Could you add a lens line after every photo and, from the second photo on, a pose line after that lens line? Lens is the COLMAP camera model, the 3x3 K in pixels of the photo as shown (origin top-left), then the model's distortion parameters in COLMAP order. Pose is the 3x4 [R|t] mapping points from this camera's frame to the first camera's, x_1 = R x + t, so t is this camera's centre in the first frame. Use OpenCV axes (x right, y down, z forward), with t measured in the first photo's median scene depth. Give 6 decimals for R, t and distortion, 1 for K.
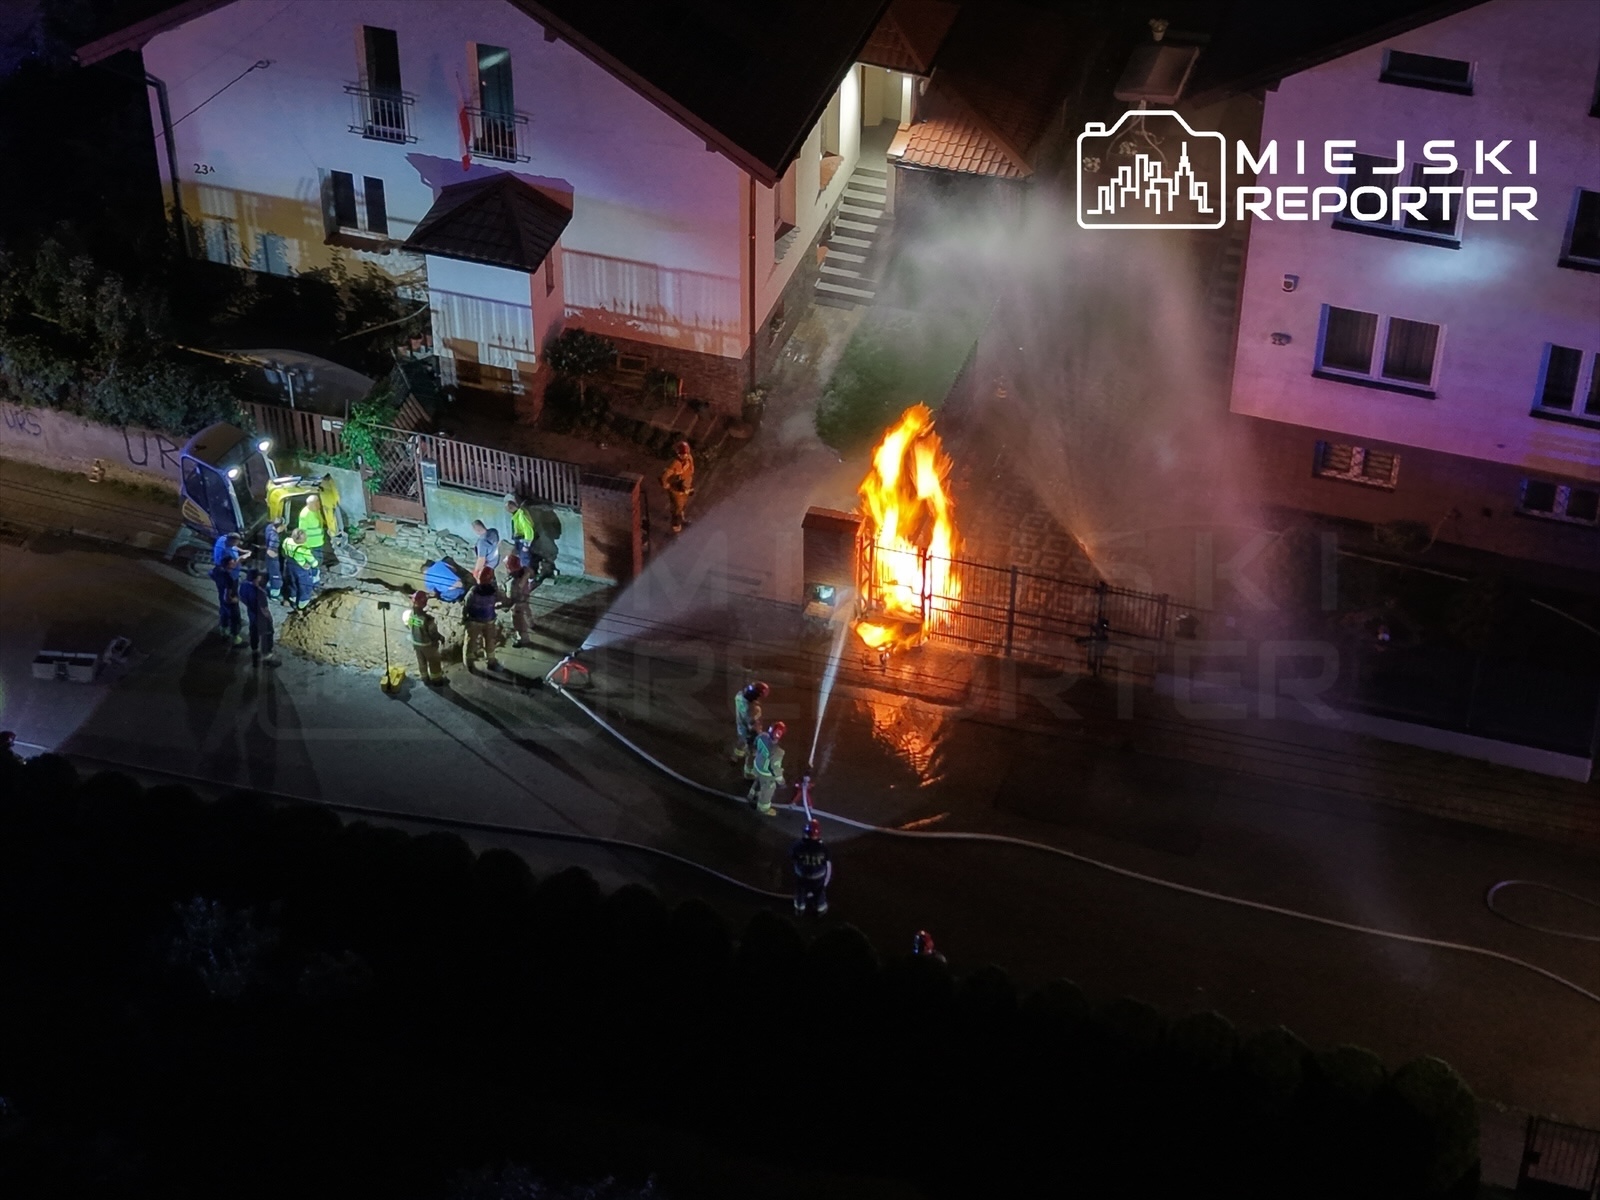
lens RADIAL K [[3173.1, 0, 808.4], [0, 3173.1, 599.5], [0, 0, 1]] dist [0.157174, 0.000000]
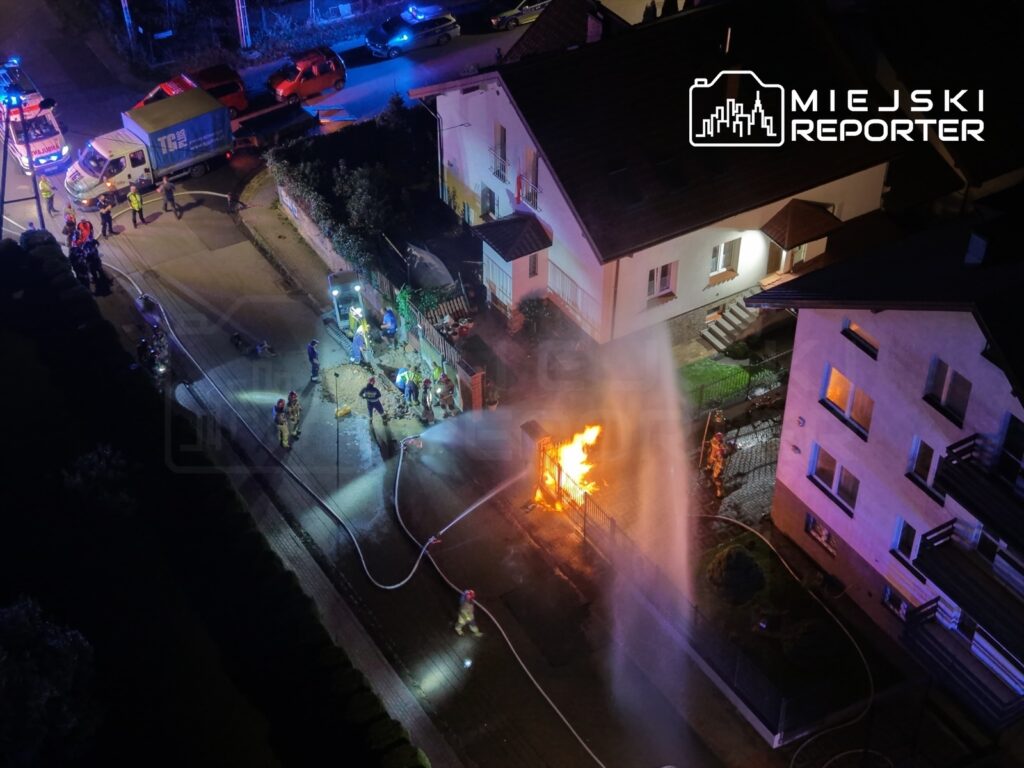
lens RADIAL K [[1607.6, 0, 517.6], [0, 1607.6, 386.8], [0, 0, 1]] dist [-0.018962, 0.000000]
pose [[0.759523, 0.409433, -0.505459, 0.457114], [-0.407648, 0.905136, 0.120633, -0.154209], [0.506900, 0.114426, 0.854376, 0.146057]]
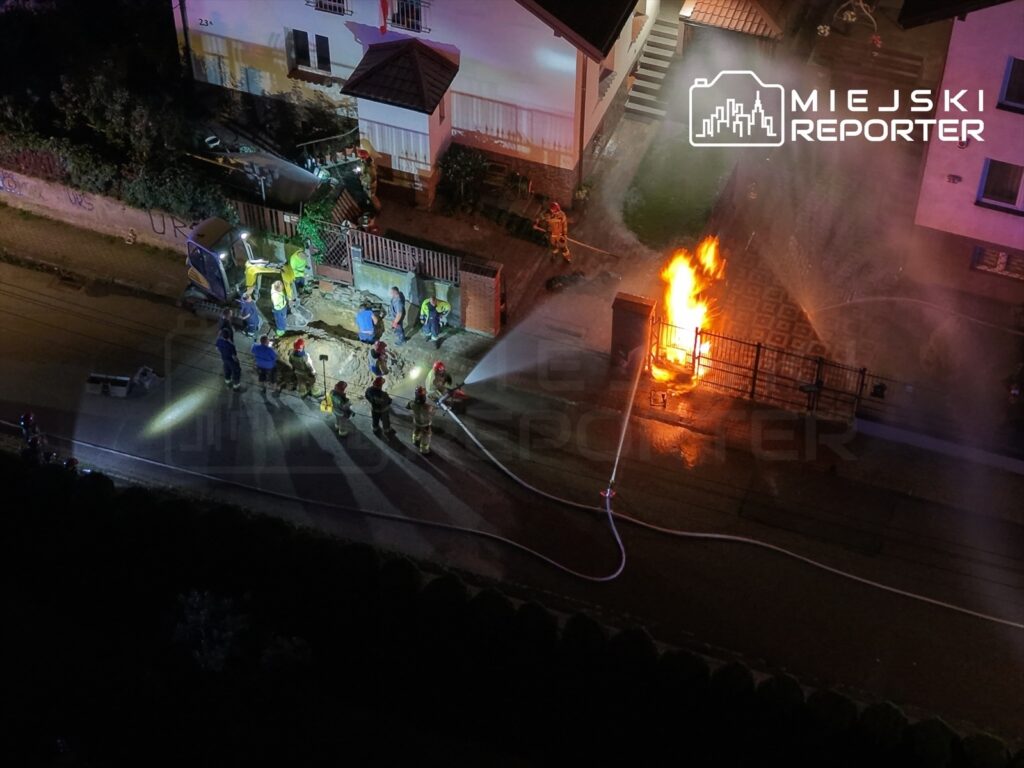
lens RADIAL K [[2030.8, 0, 513.9], [0, 2030.8, 385.6], [0, 0, 1]] dist [0.157174, 0.000000]
pose [[0.998702, 0.034049, -0.037882, -0.009830], [-0.028905, 0.991236, 0.128904, -0.099766], [0.041939, -0.127641, 0.990933, 0.072974]]
